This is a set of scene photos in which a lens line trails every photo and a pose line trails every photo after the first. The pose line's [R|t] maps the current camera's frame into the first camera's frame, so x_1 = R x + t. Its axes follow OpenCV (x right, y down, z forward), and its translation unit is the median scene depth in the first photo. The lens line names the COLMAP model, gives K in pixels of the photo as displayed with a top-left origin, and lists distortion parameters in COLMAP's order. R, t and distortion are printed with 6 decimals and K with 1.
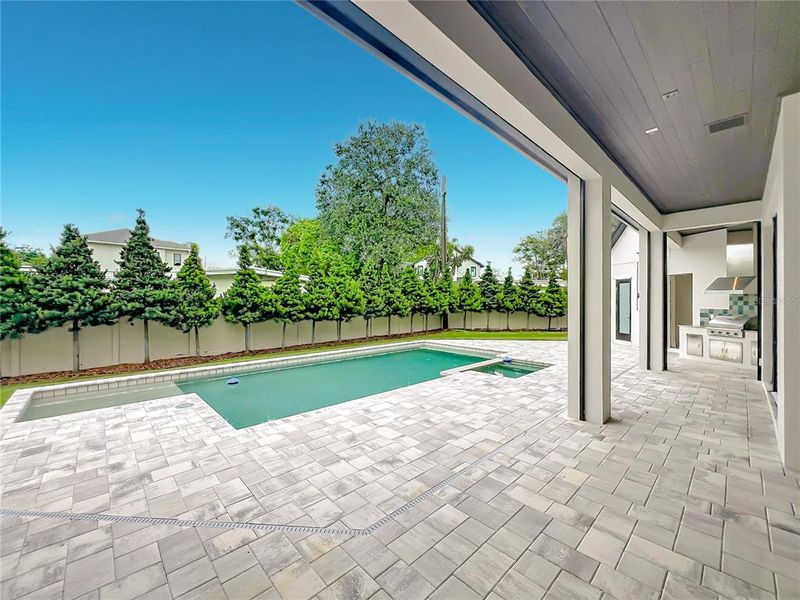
lens RADIAL K [[323.5, 0, 401.4], [0, 323.5, 300.0], [0, 0, 1]] dist [-0.000820, -0.000878]
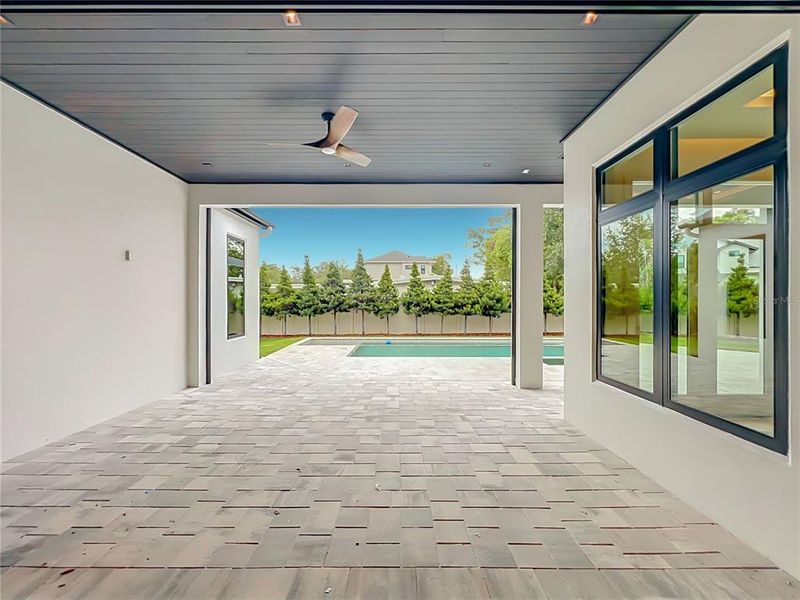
lens RADIAL K [[323.5, 0, 401.4], [0, 323.5, 298.7], [0, 0, 1]] dist [-0.000820, -0.000878]
pose [[0.717630, -0.001393, -0.696423, 0.510333], [0.000775, 0.999999, -0.001201, 0.000819], [0.696424, 0.000322, 0.717630, -0.109568]]
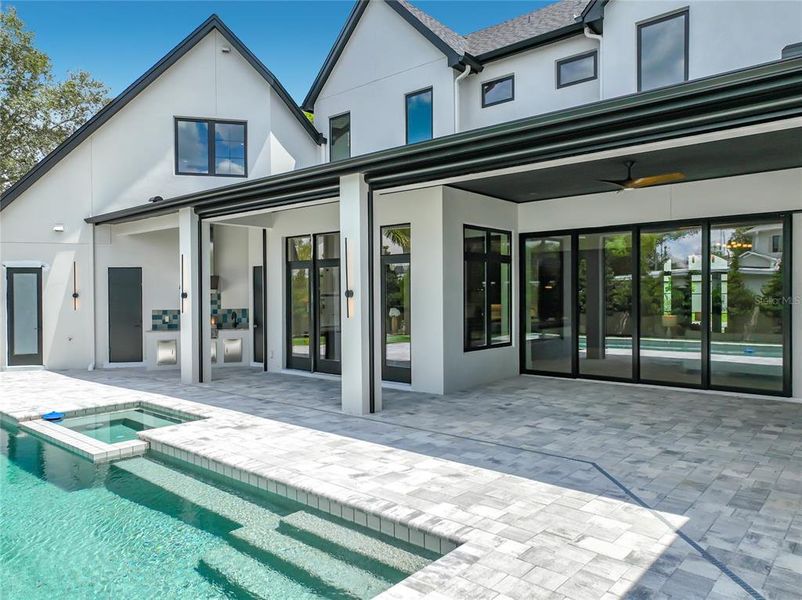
lens RADIAL K [[562.0, 0, 400.3], [0, 562.0, 299.6], [0, 0, 1]] dist [0.018556, 0.006411]
pose [[-0.095692, -0.009115, 0.995369, -1.670785], [0.005043, 0.999941, 0.009642, -0.033582], [-0.995398, 0.005943, -0.095640, 1.369232]]
